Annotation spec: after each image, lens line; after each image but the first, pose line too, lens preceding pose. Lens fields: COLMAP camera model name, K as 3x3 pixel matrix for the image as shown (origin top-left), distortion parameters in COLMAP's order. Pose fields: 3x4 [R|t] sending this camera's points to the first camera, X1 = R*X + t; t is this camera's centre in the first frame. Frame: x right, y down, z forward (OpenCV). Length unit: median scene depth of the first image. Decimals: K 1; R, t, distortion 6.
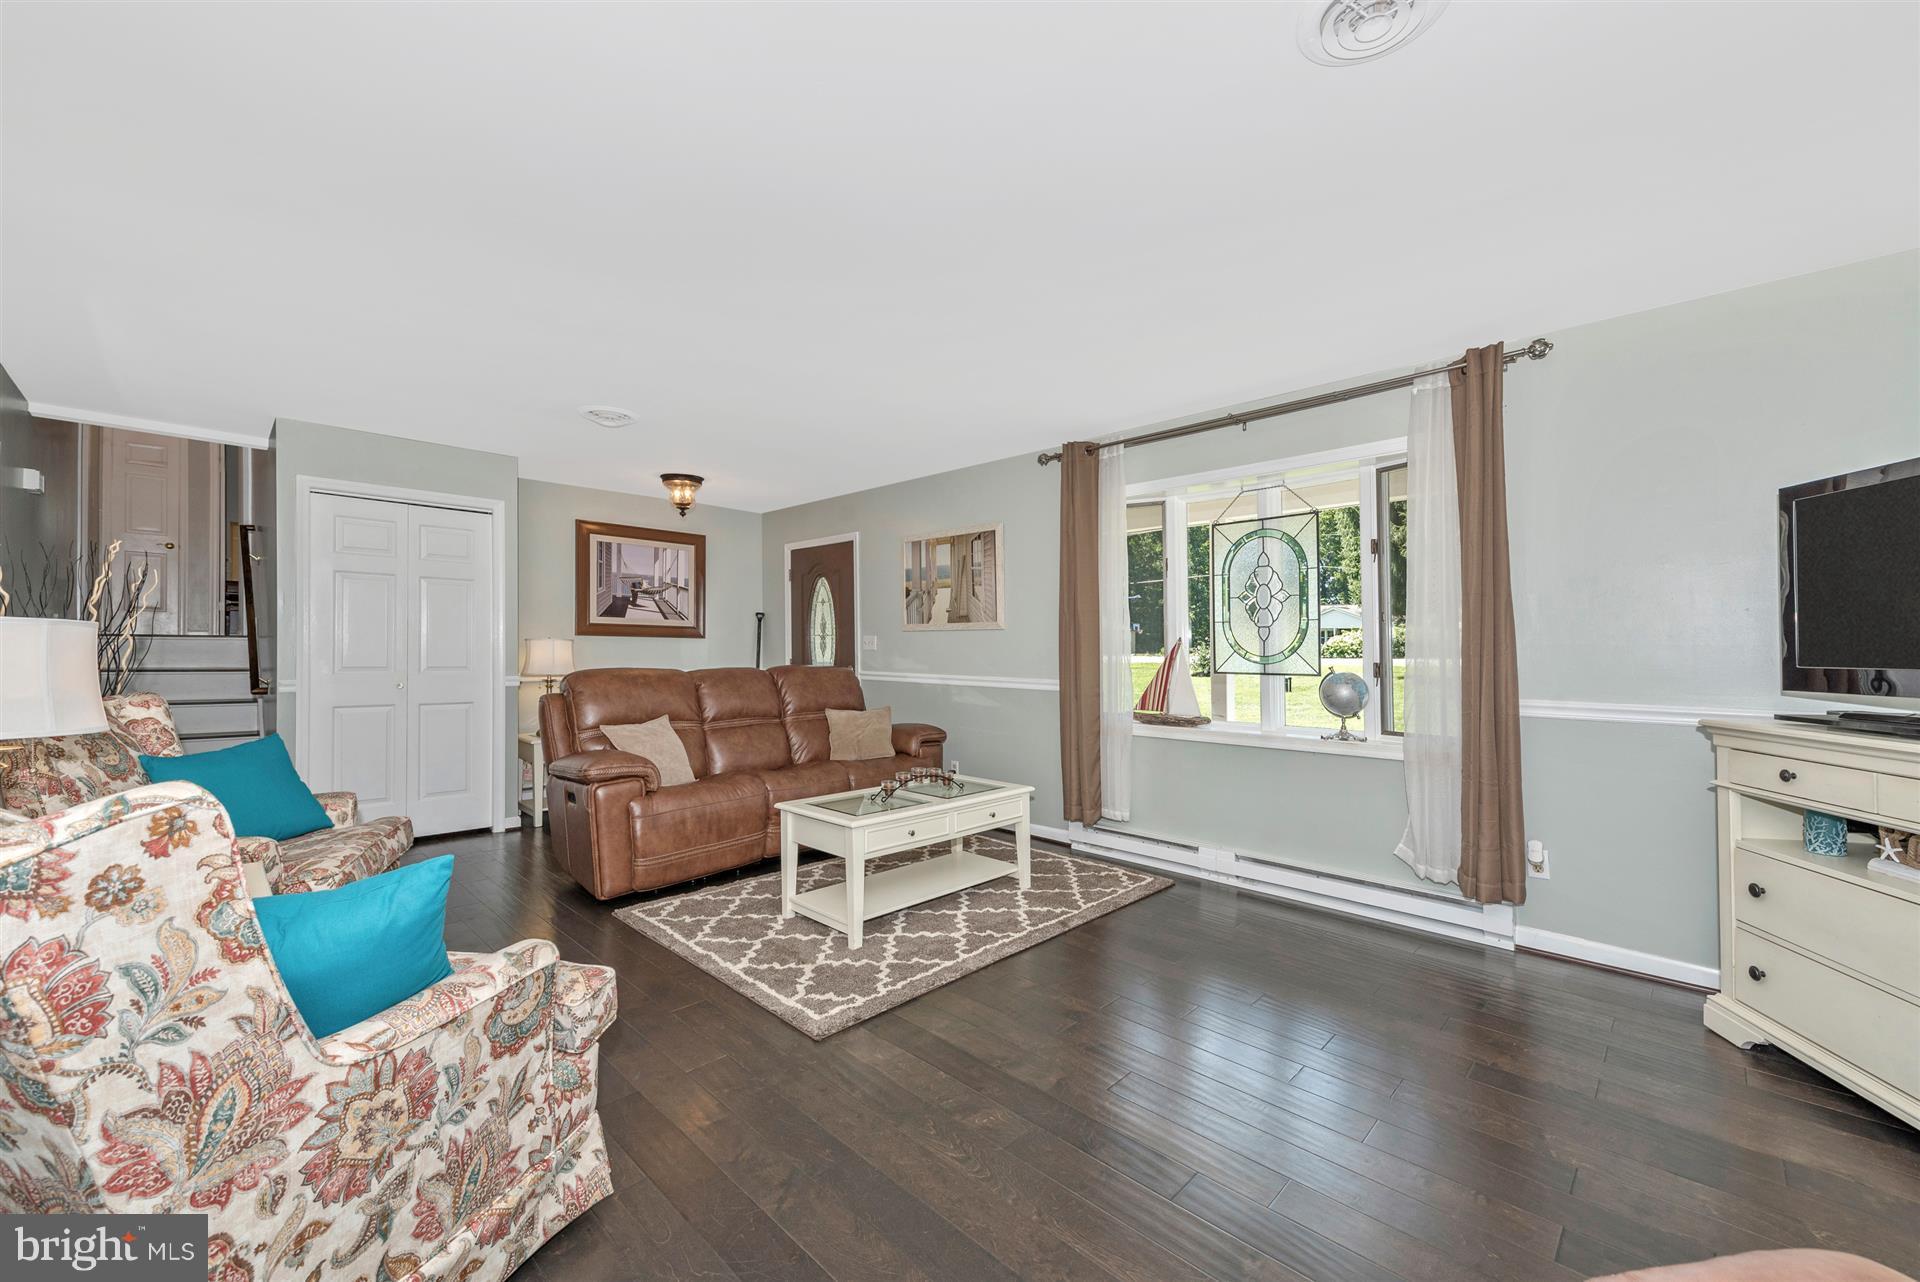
lens RADIAL K [[761.2, 0, 983.5], [0, 761.2, 636.0], [0, 0, 1]] dist [0.013038, -0.003563]
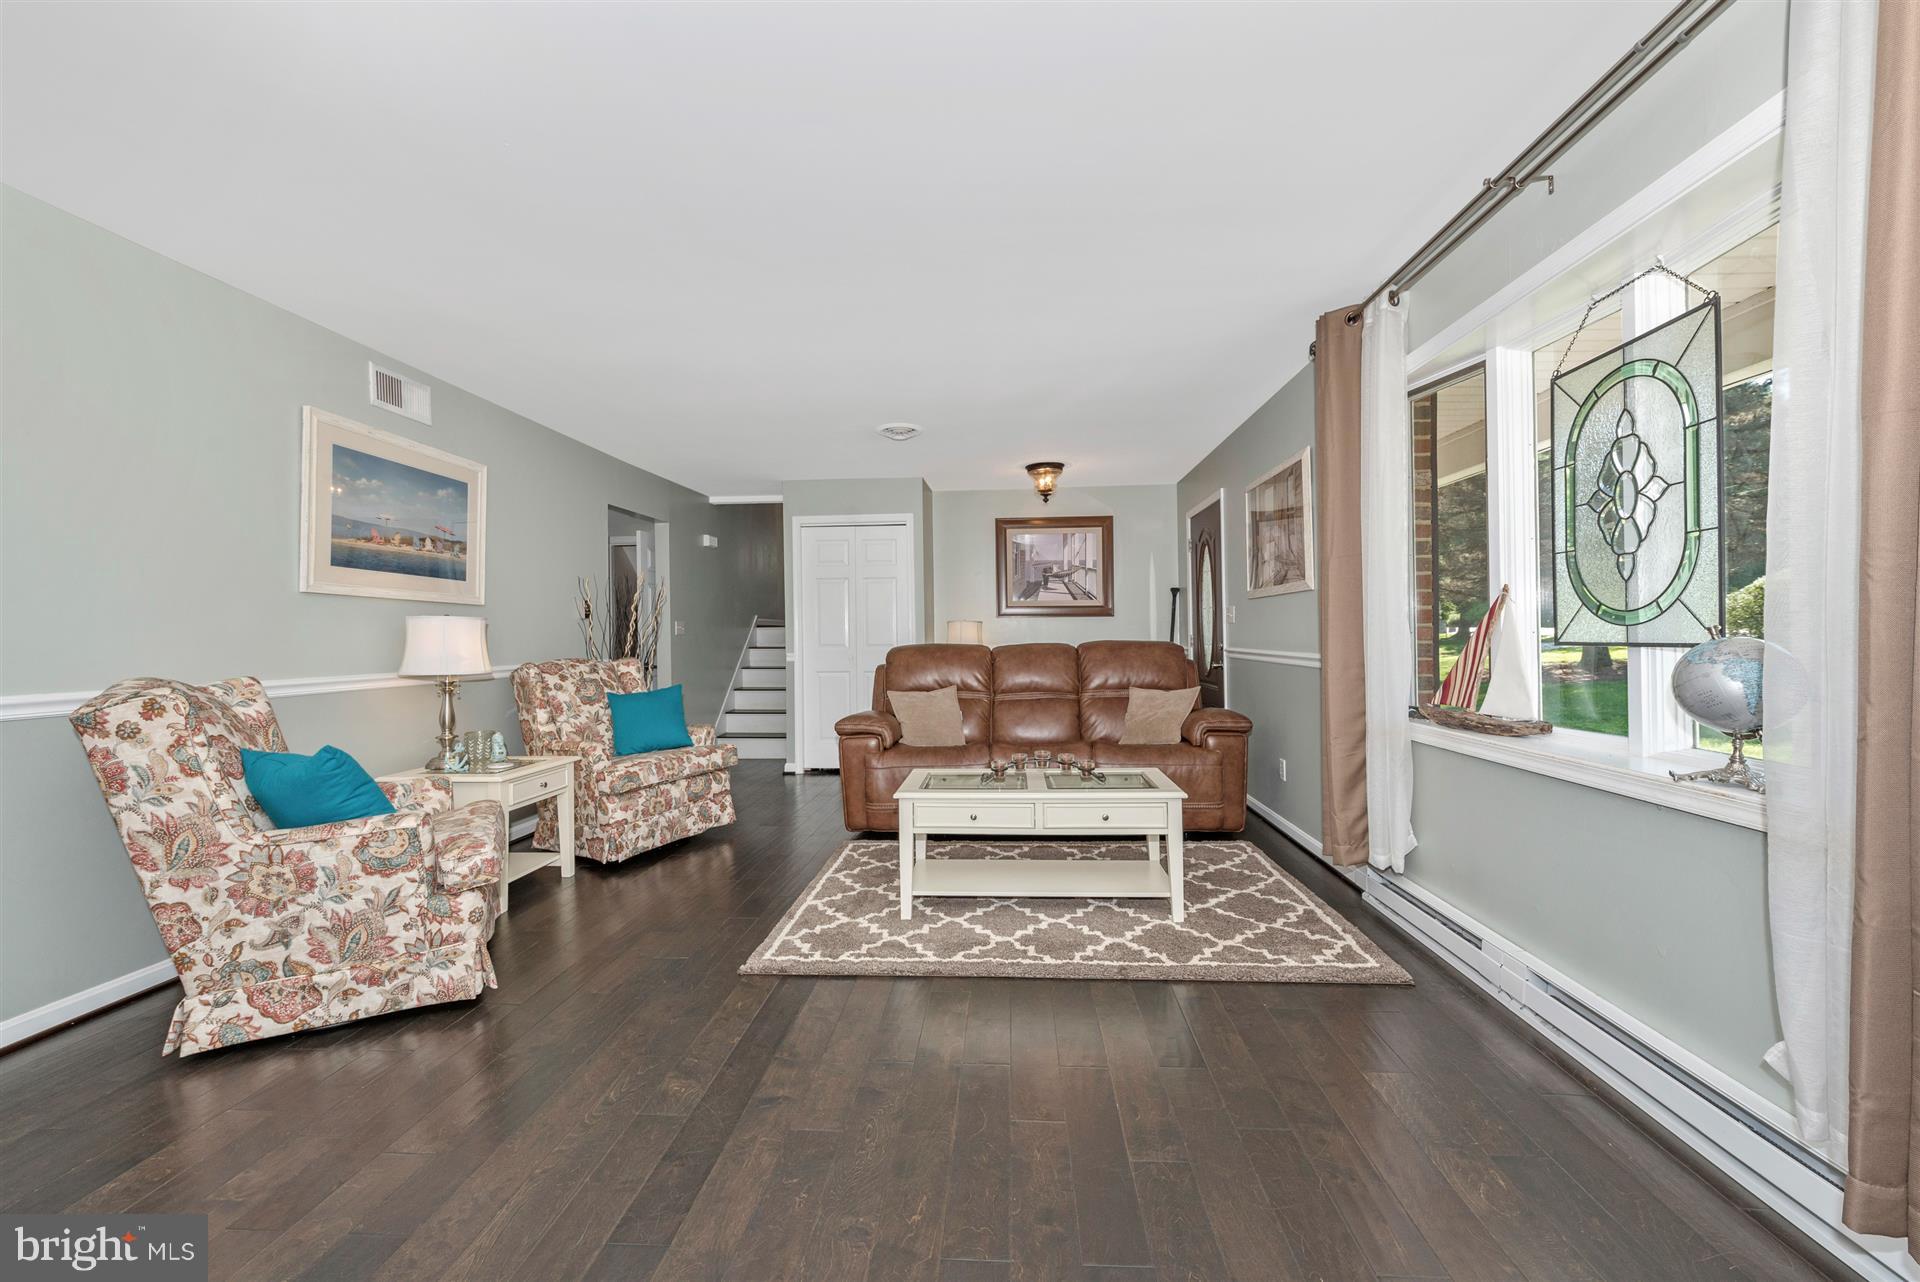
lens RADIAL K [[761.2, 0, 971.6], [0, 761.2, 635.0], [0, 0, 1]] dist [0.013038, -0.003563]
pose [[0.636029, -0.016658, -0.771486, 0.635508], [0.033716, 0.999412, 0.006217, 0.032522], [0.770928, -0.029965, 0.636217, 0.423534]]
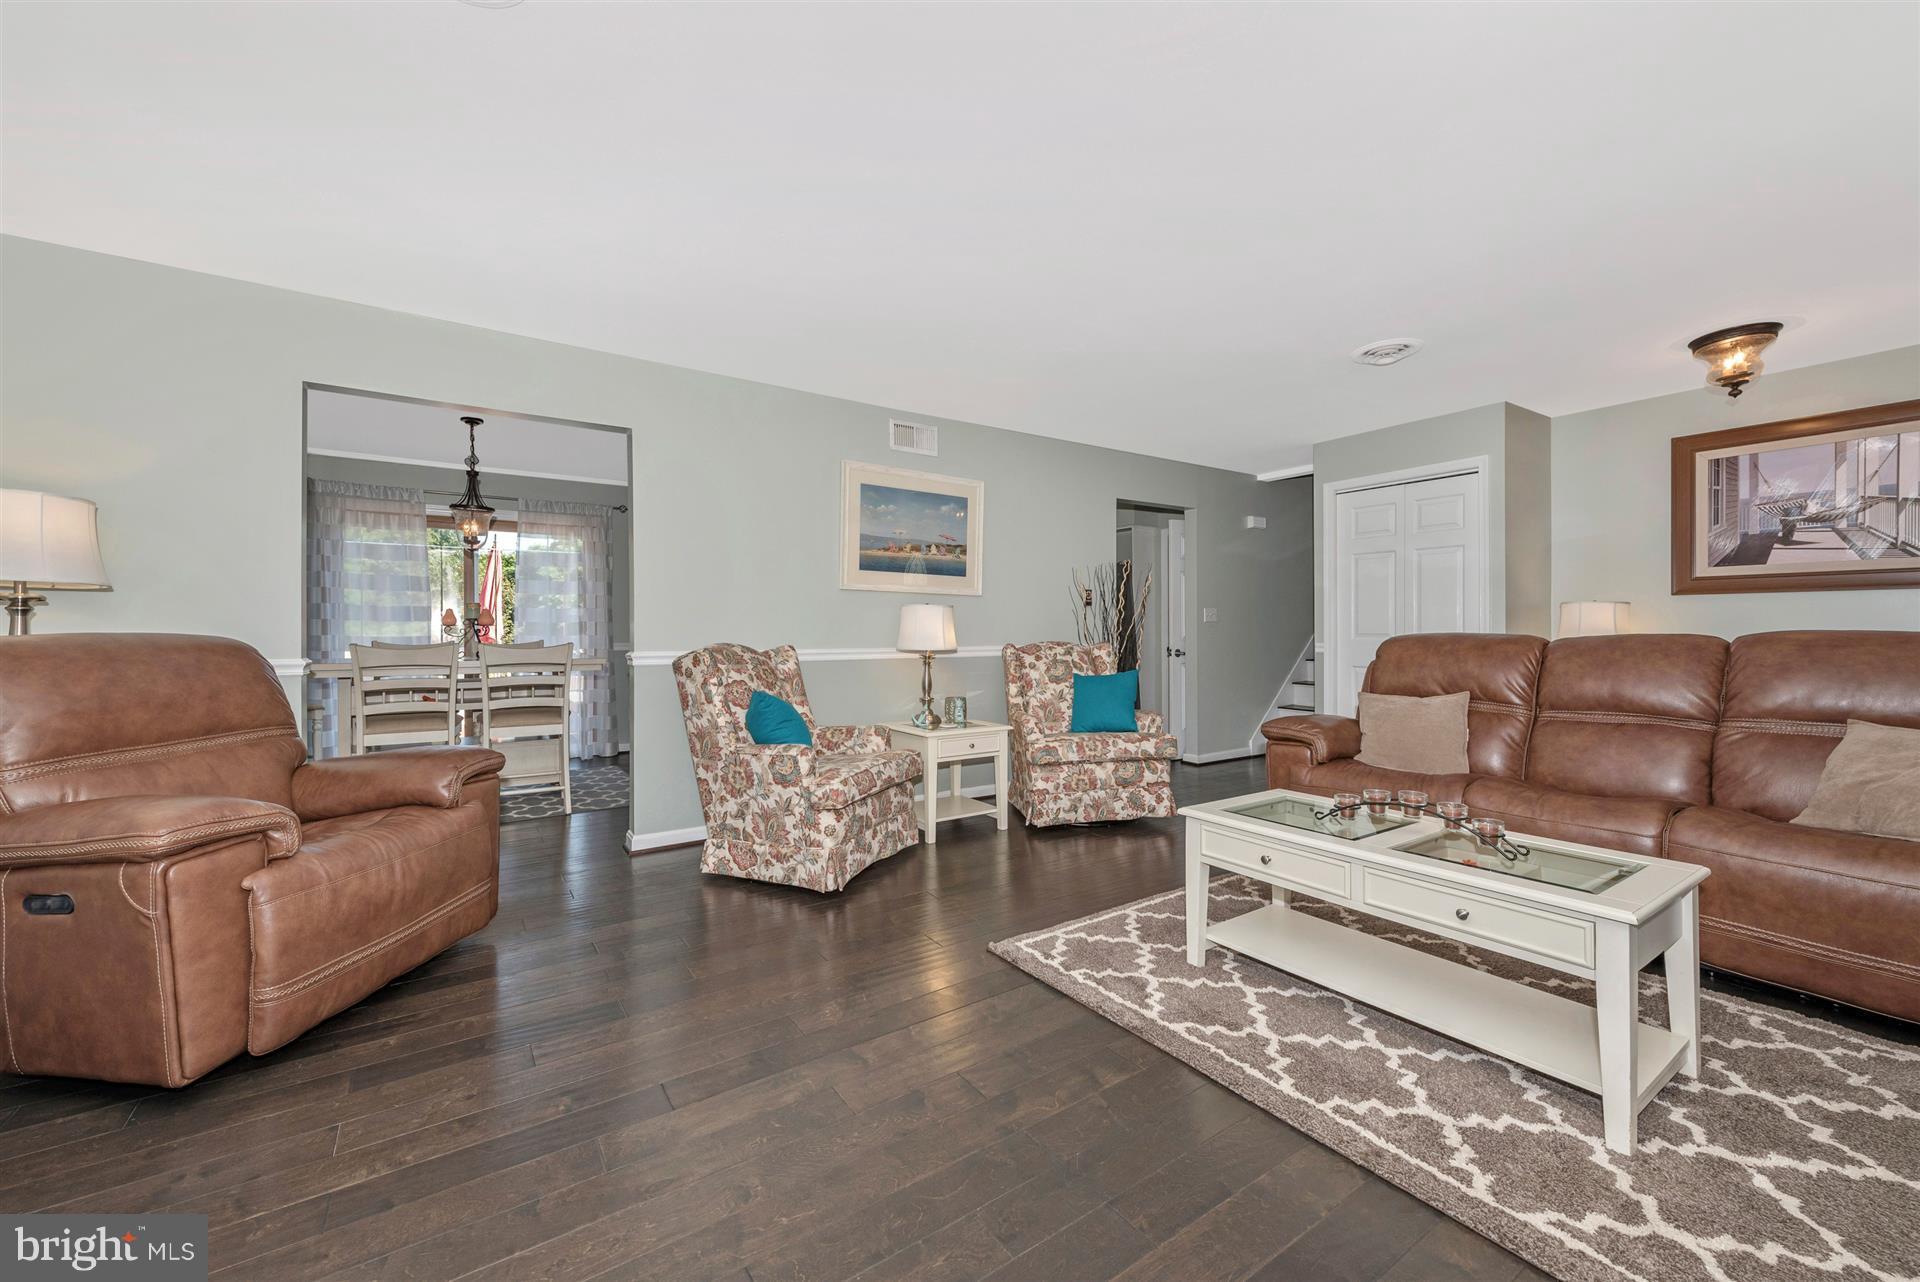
lens RADIAL K [[761.2, 0, 947.2], [0, 761.2, 630.6], [0, 0, 1]] dist [0.013038, -0.003563]
pose [[-0.230179, -0.009273, -0.973104, 0.663239], [0.020434, 0.999688, -0.014360, 0.055637], [0.972934, -0.023189, -0.229918, 0.899394]]
